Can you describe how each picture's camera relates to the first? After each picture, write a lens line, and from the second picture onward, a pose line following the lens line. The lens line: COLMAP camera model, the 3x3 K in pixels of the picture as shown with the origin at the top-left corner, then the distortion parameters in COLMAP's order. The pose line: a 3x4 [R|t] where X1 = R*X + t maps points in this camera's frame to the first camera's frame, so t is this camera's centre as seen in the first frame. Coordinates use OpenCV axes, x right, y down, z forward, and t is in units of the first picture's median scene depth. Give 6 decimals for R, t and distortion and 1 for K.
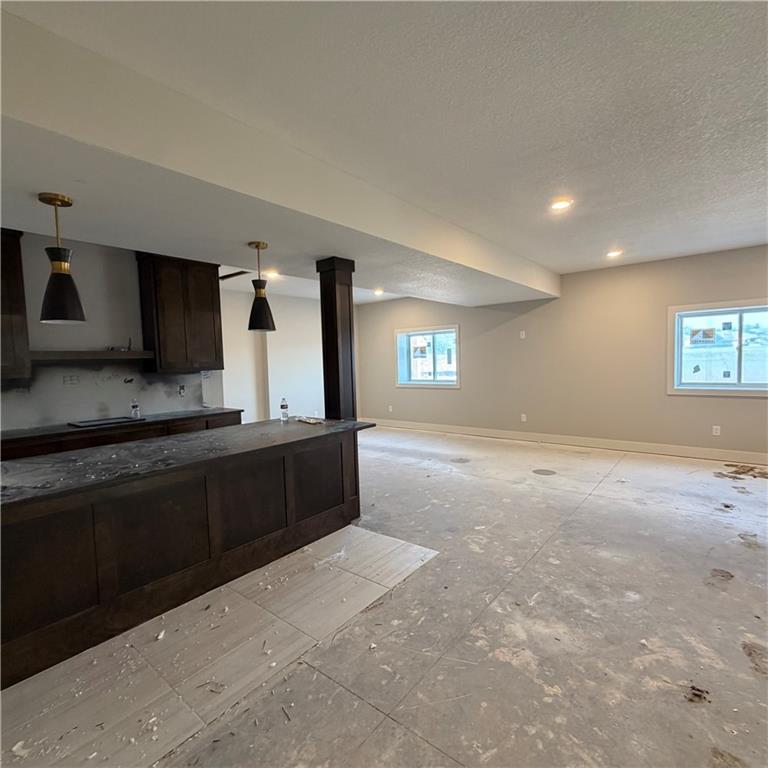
lens RADIAL K [[408.2, 0, 382.0], [0, 408.2, 384.8], [0, 0, 1]] dist [-0.001443, 0.000434]
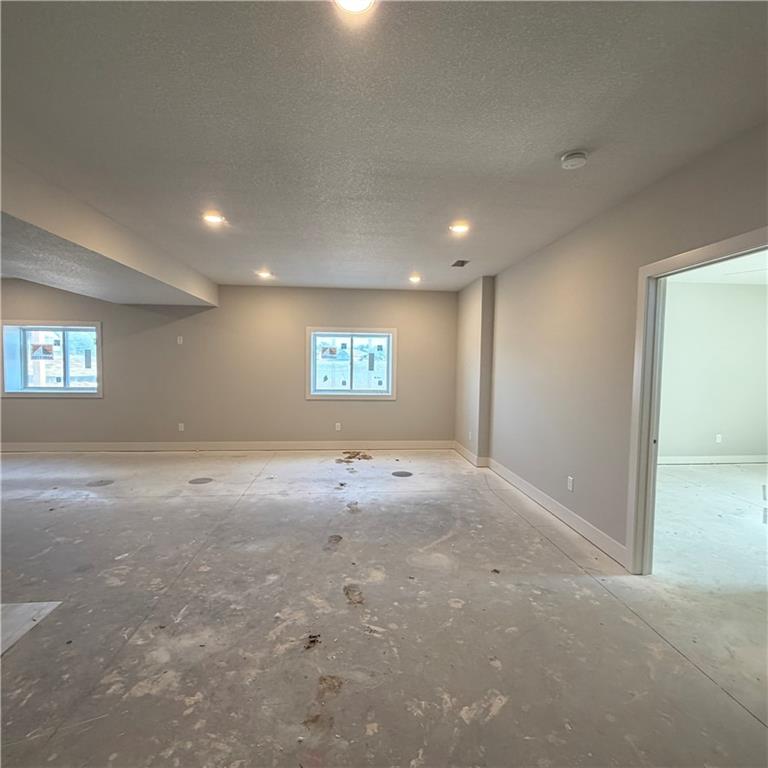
lens RADIAL K [[408.2, 0, 382.0], [0, 408.2, 384.8], [0, 0, 1]] dist [-0.001443, 0.000434]
pose [[0.712303, 0.002174, 0.701868, 0.018218], [0.008329, 0.999899, -0.011550, -0.005357], [-0.701822, 0.014073, 0.712213, -0.024246]]
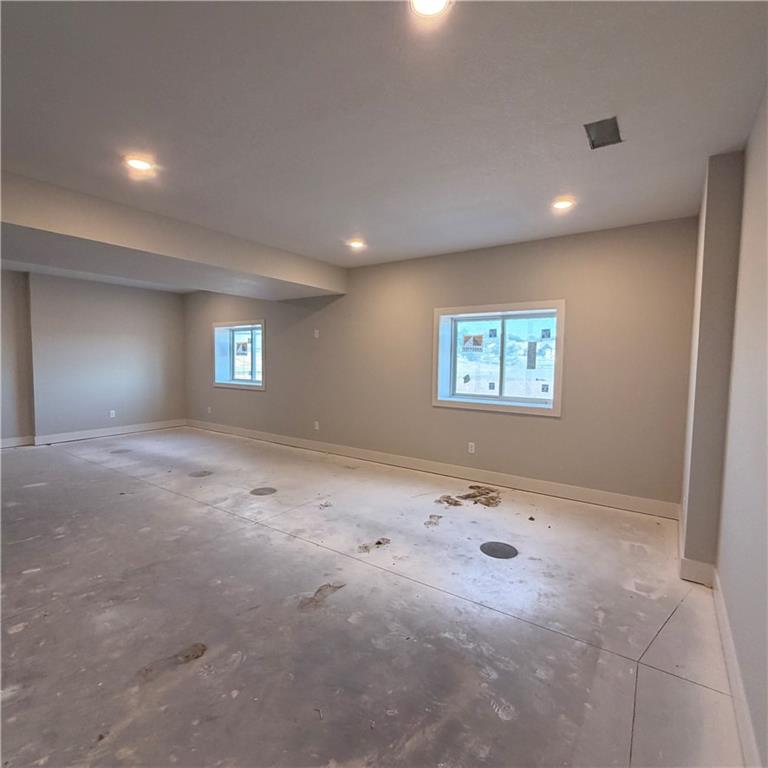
lens RADIAL K [[408.2, 0, 382.0], [0, 408.2, 384.8], [0, 0, 1]] dist [-0.001443, 0.000434]
pose [[0.996582, 0.036799, 0.073966, 0.741186], [-0.037069, 0.999310, 0.002273, -0.029793], [-0.073832, -0.005007, 0.997258, 0.150759]]
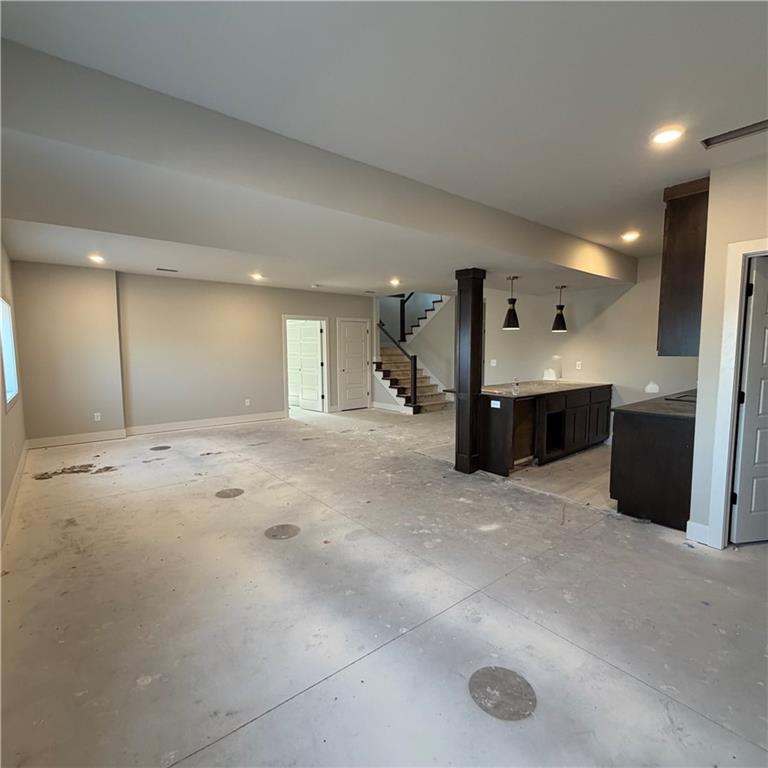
lens RADIAL K [[408.2, 0, 382.0], [0, 408.2, 384.8], [0, 0, 1]] dist [-0.001443, 0.000434]
pose [[-0.977674, 0.015193, 0.209577, -0.098434], [0.045531, 0.989004, 0.140705, -0.131519], [-0.205135, 0.147106, -0.967615, 2.186208]]
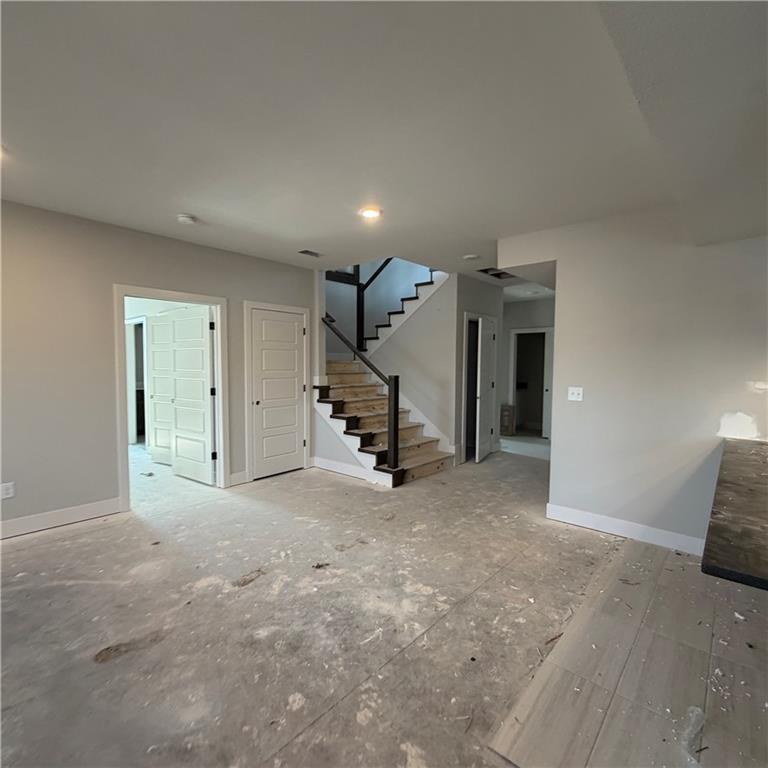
lens RADIAL K [[408.2, 0, 382.0], [0, 408.2, 384.8], [0, 0, 1]] dist [-0.001443, 0.000434]
pose [[-0.998995, 0.019690, 0.040259, 0.189313], [0.024043, 0.993566, 0.110670, -0.072868], [-0.037821, 0.111526, -0.993042, 1.126666]]
